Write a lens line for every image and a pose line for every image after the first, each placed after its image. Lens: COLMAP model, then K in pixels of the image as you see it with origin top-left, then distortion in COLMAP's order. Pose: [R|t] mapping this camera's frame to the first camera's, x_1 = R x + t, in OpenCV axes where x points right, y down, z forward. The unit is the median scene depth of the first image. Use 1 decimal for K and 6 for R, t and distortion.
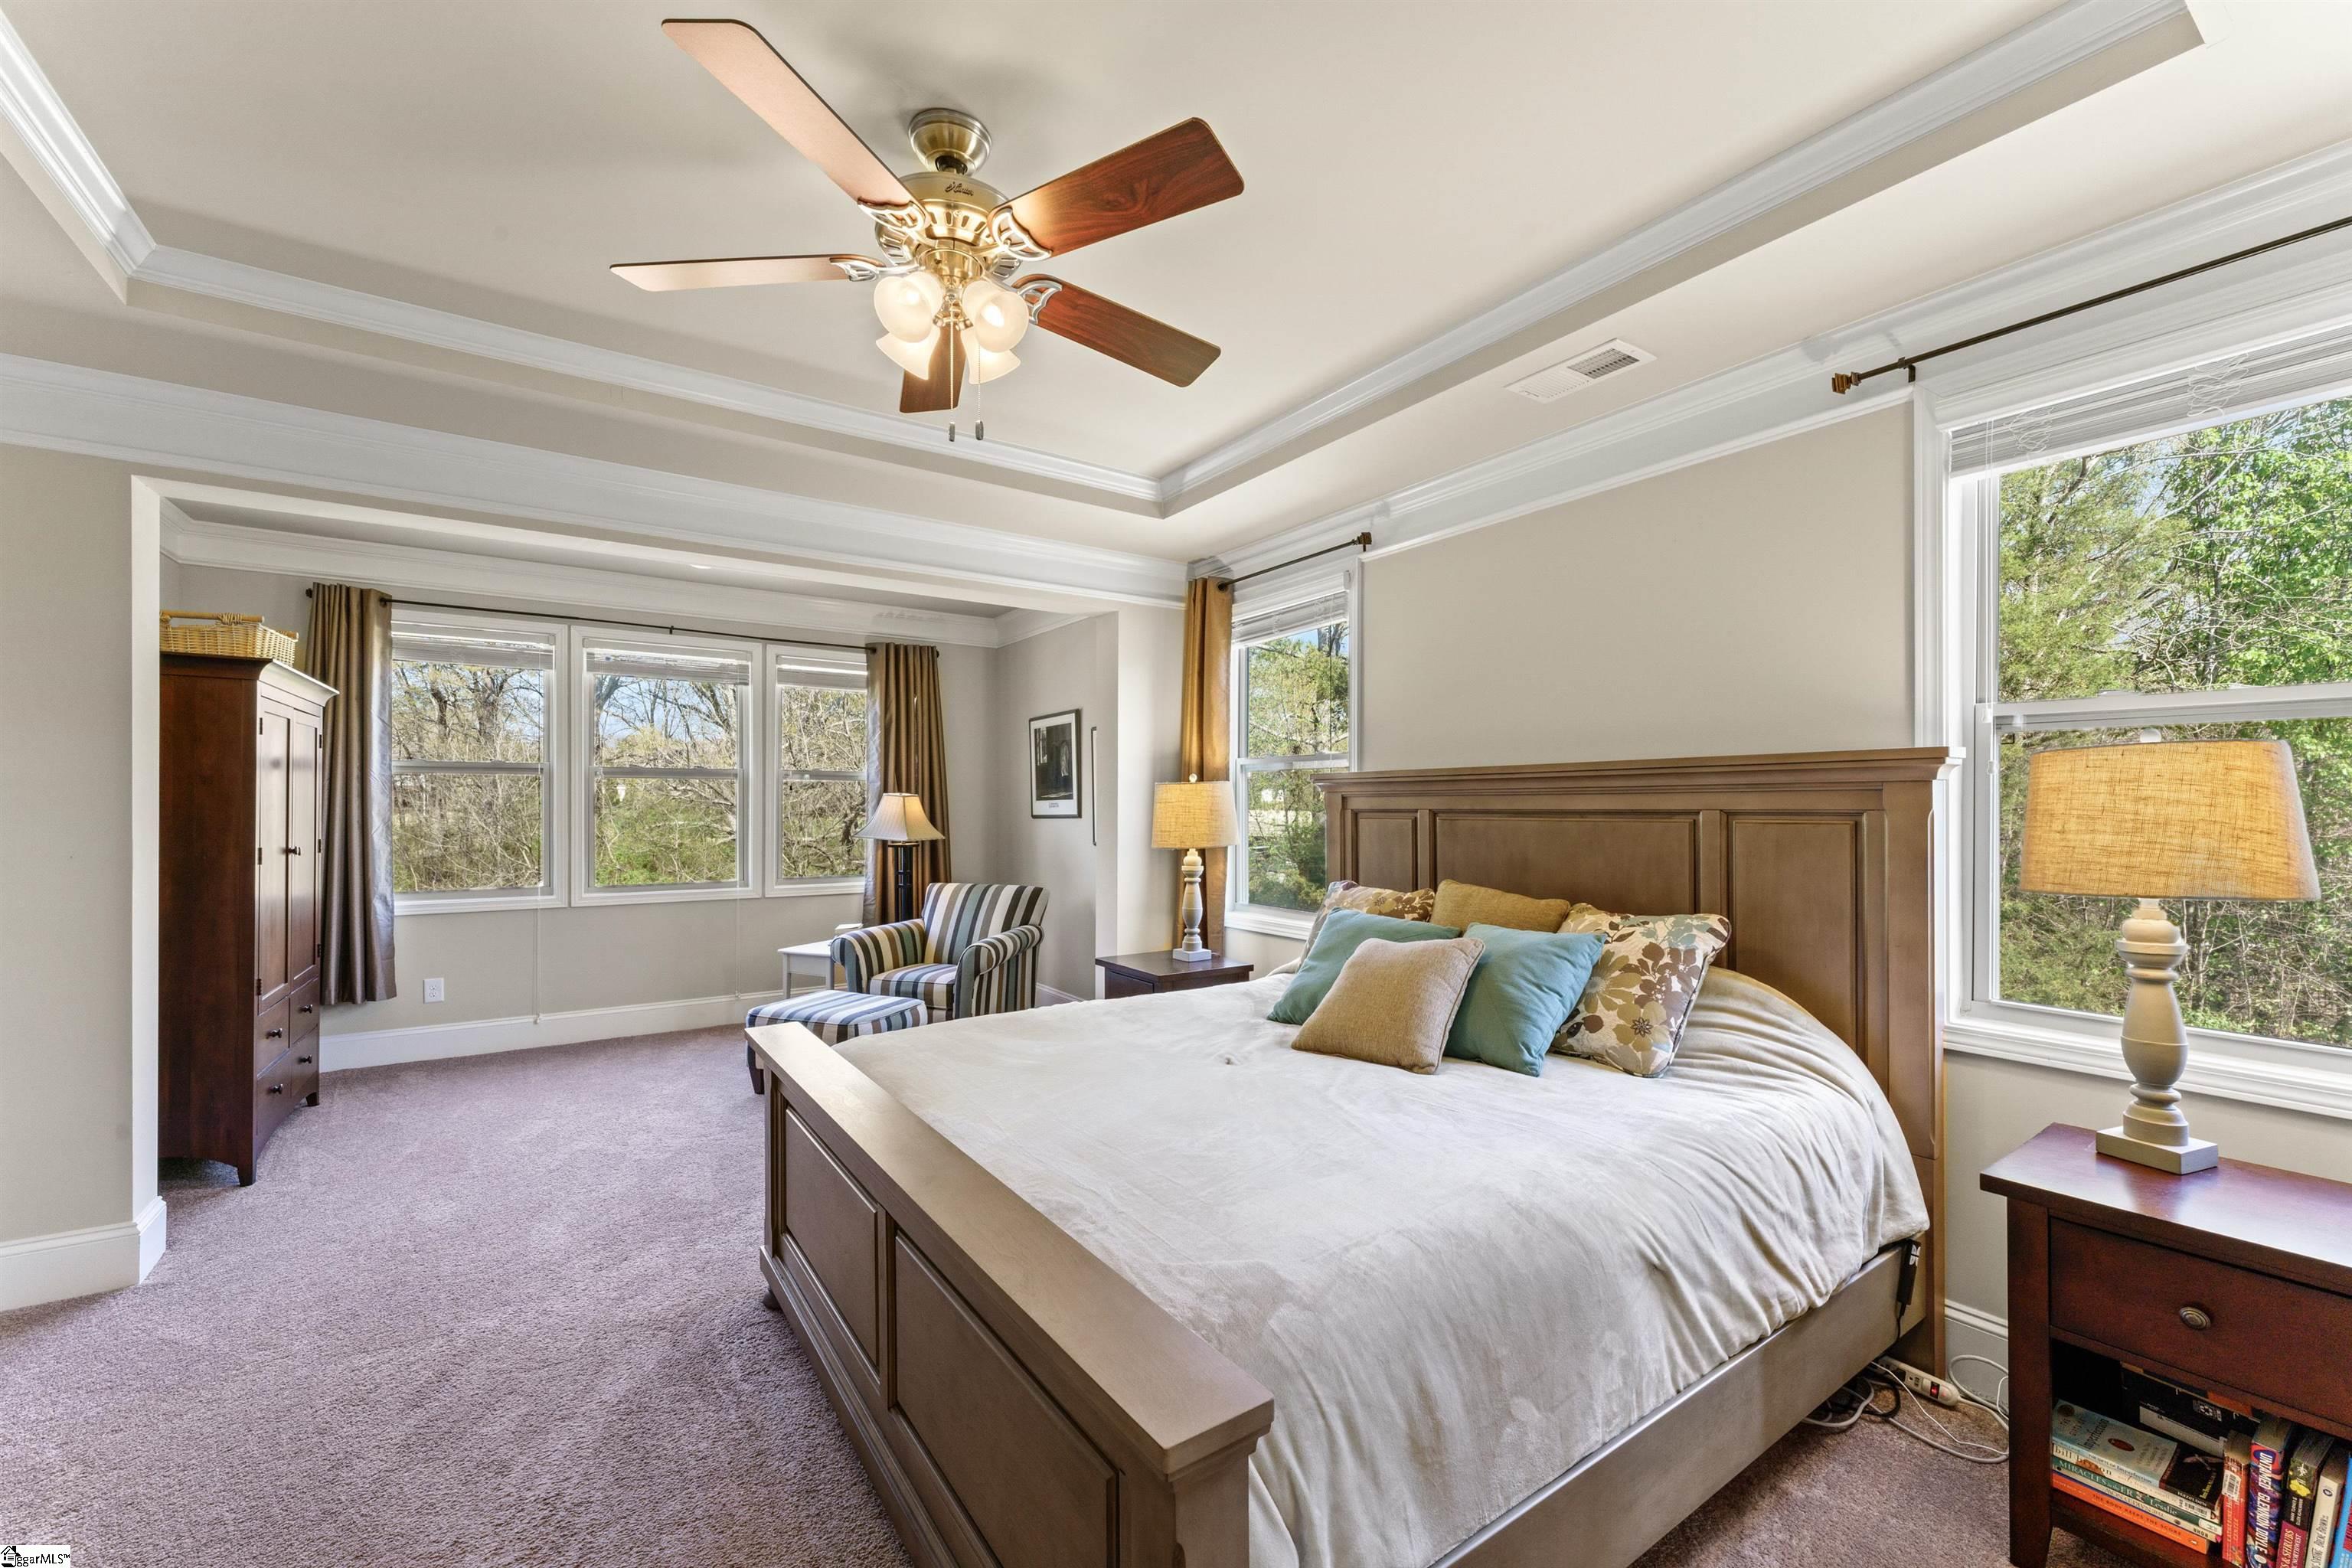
lens RADIAL K [[954.8, 0, 1174.2], [0, 954.8, 796.9], [0, 0, 1]] dist [0.004042, 0.001561]
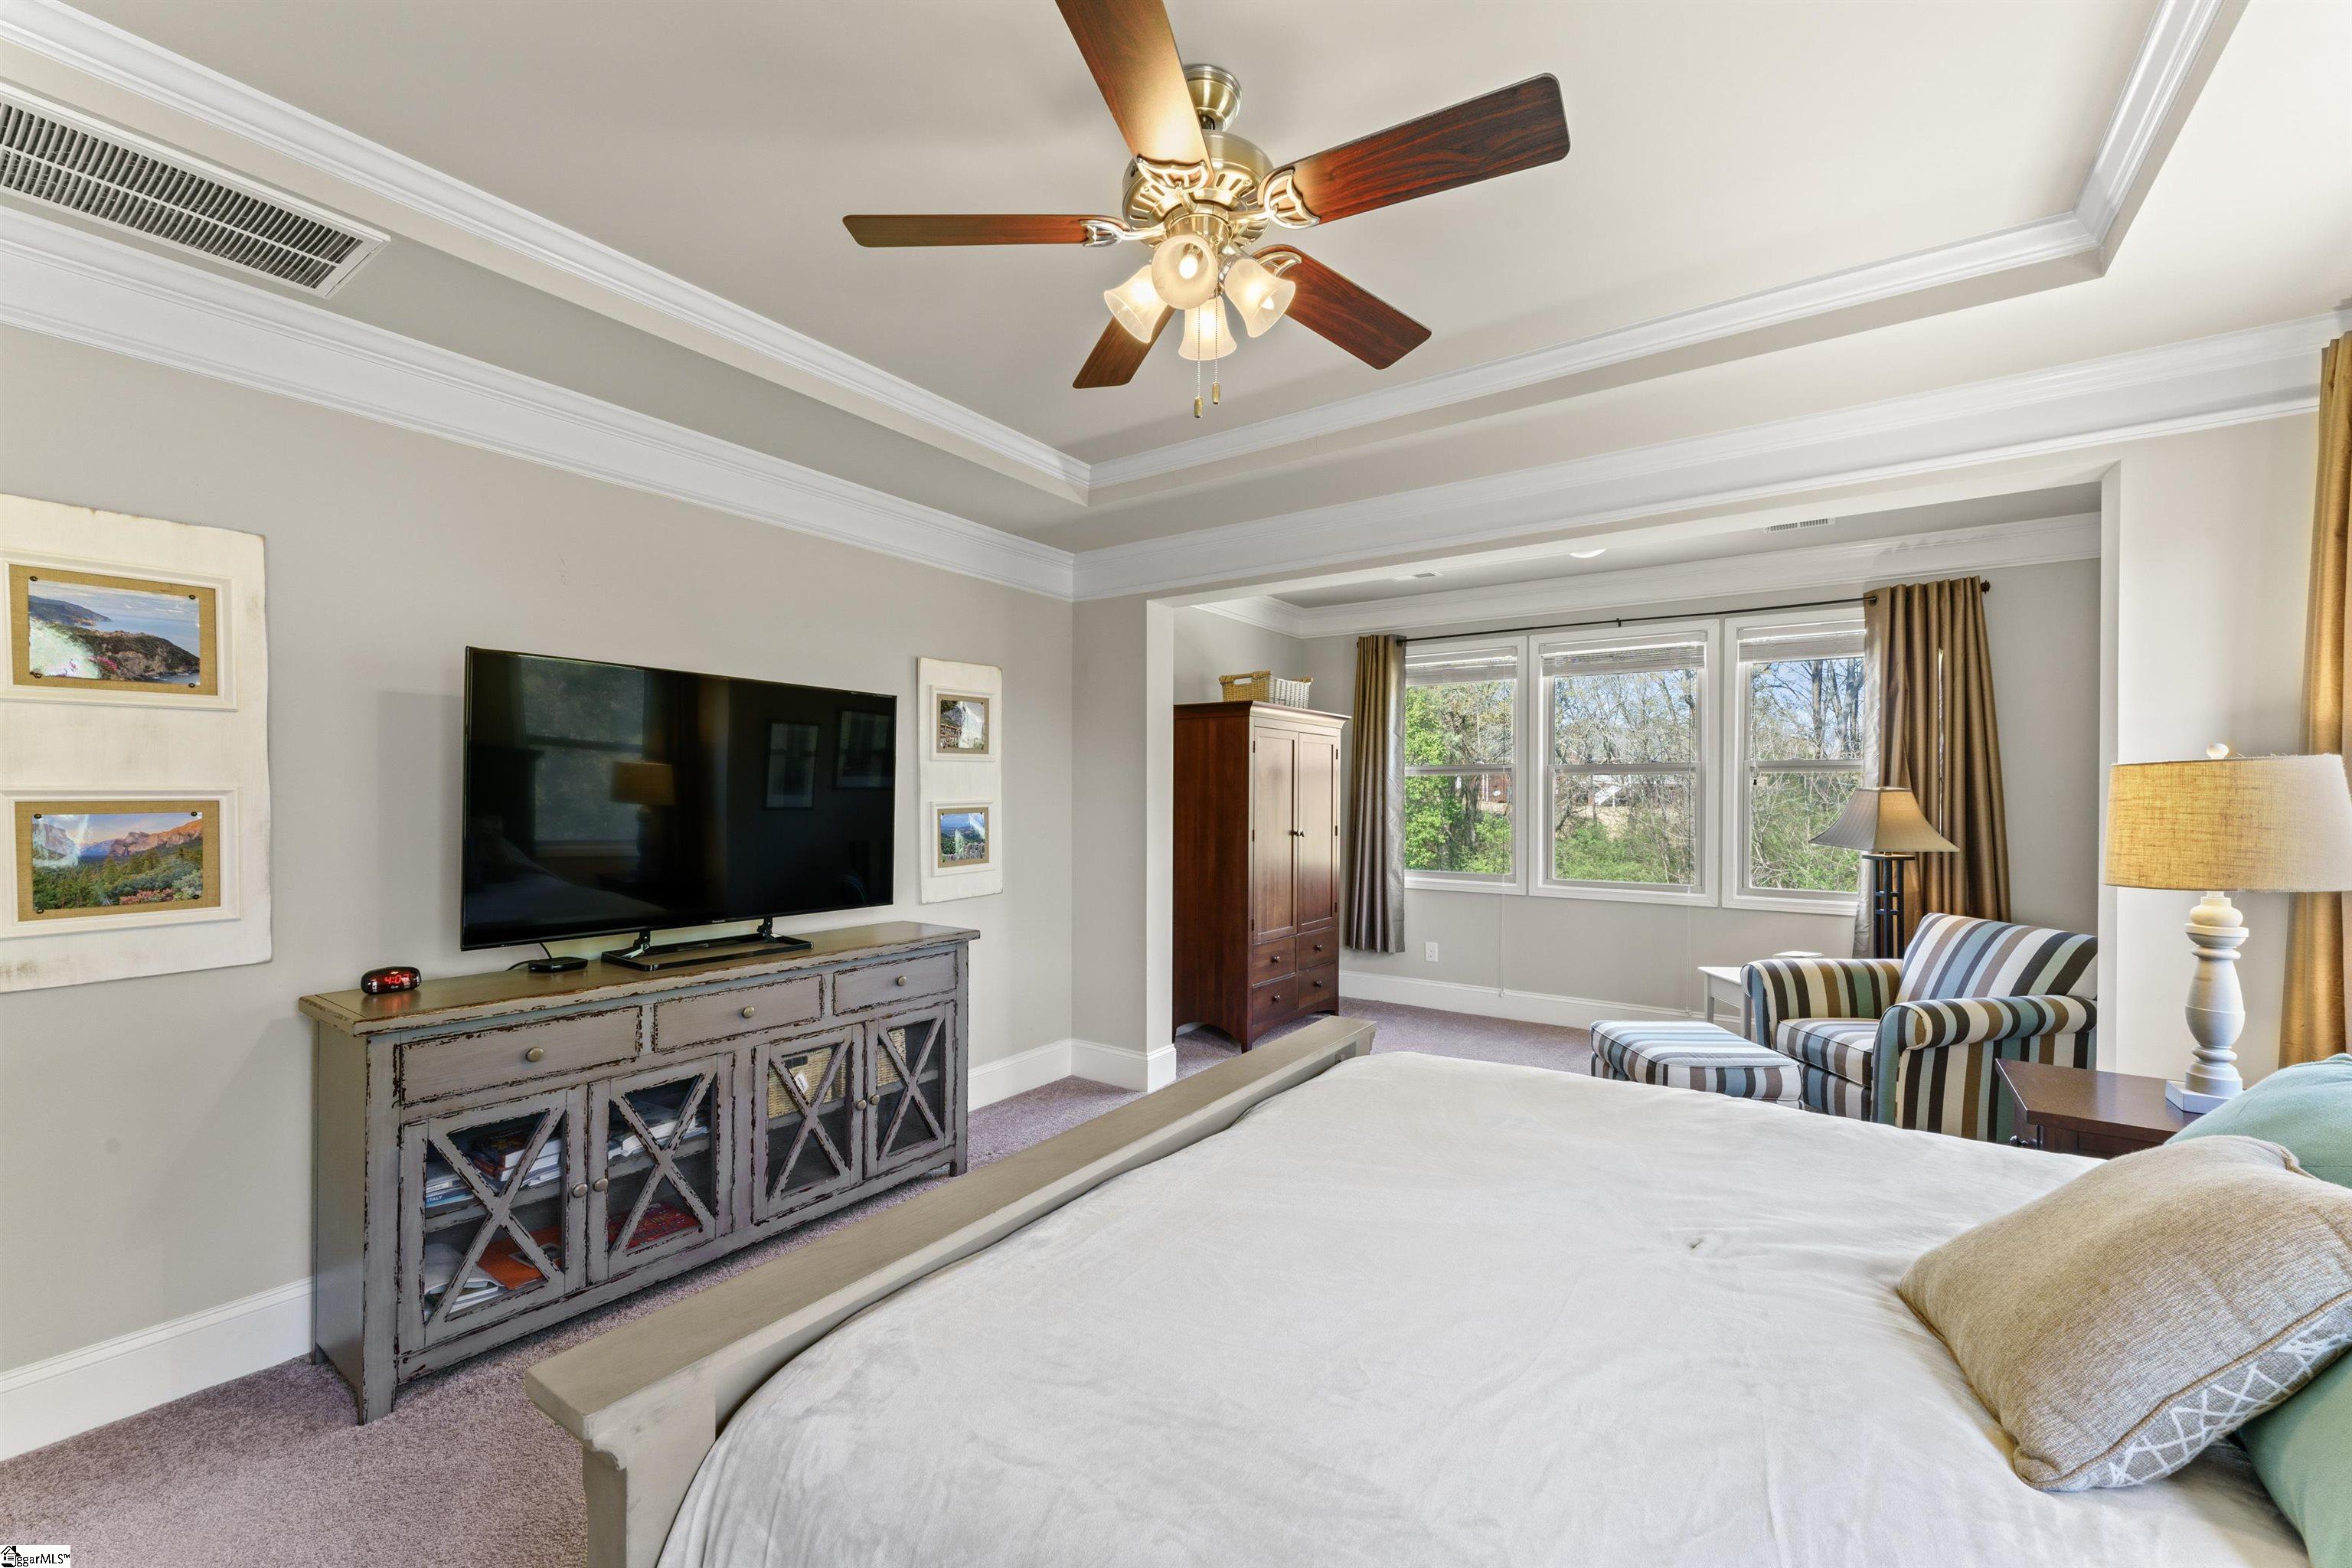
lens RADIAL K [[954.8, 0, 1171.7], [0, 954.8, 794.0], [0, 0, 1]] dist [0.004042, 0.001561]
pose [[0.352790, -0.004669, -0.935691, 0.255842], [0.005627, 0.999980, -0.002868, 0.000806], [0.935685, -0.004253, 0.352810, 0.257867]]
